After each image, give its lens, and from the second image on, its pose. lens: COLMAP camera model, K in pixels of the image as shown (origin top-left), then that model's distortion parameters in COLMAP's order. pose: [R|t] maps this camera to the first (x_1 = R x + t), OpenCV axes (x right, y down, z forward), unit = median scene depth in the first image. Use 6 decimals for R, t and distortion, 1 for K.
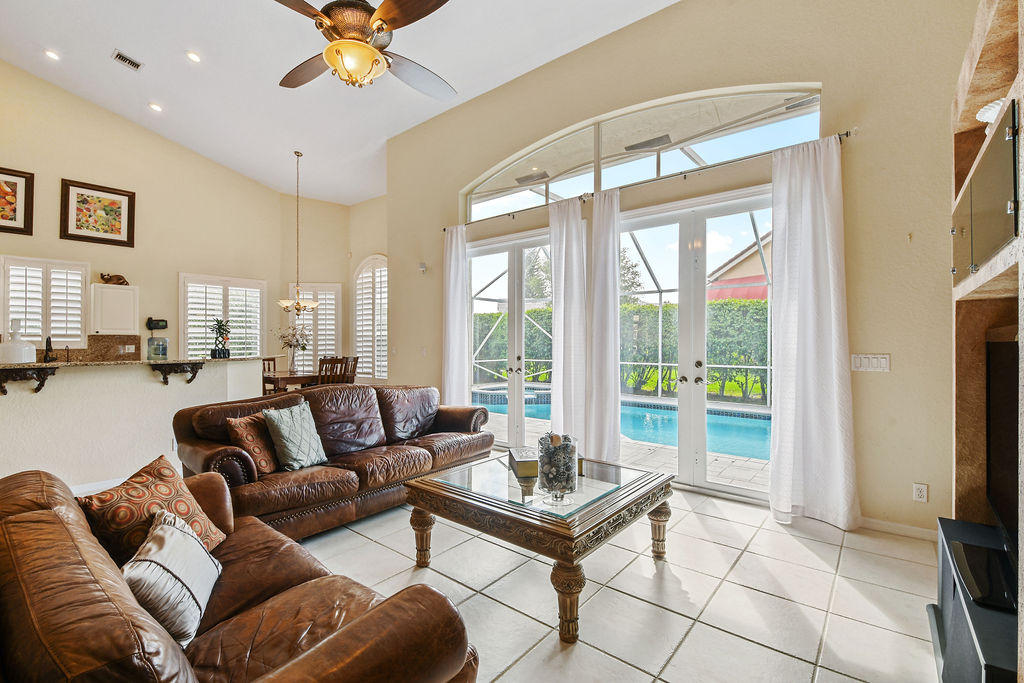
lens RADIAL K [[447.0, 0, 512.2], [0, 447.0, 335.8], [0, 0, 1]] dist [0.001092, -0.011676]
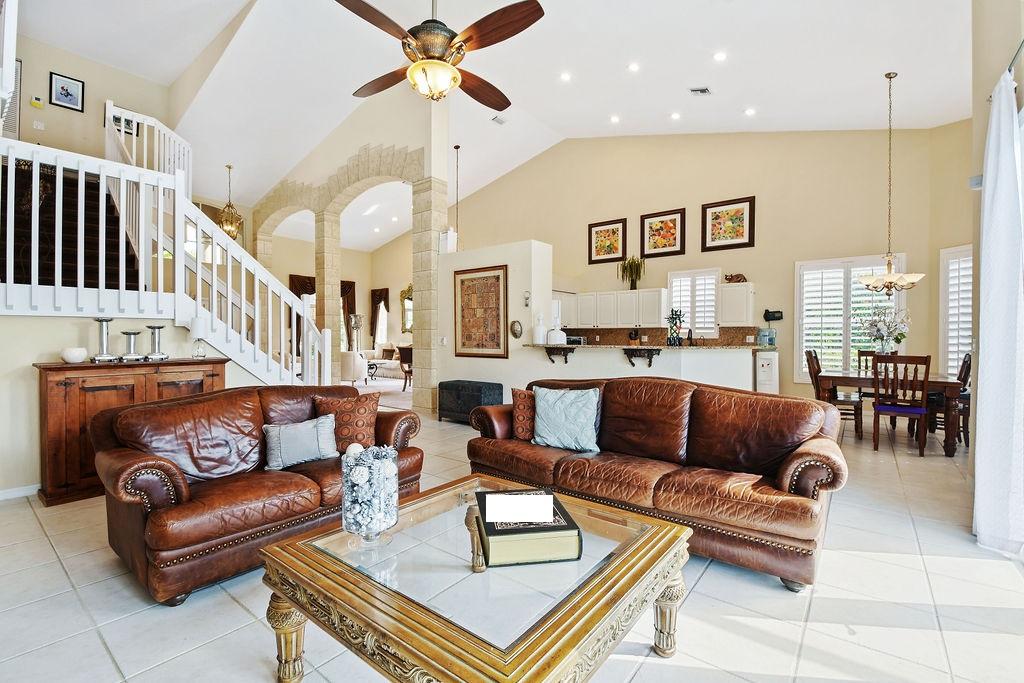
lens RADIAL K [[456.6, 0, 506.4], [0, 456.6, 337.2], [0, 0, 1]] dist [0.000144, -0.013144]
pose [[0.016738, 0.004211, -0.999851, 0.272350], [0.012402, 0.999913, 0.004419, 0.012578], [0.999783, -0.012475, 0.016684, 0.382350]]
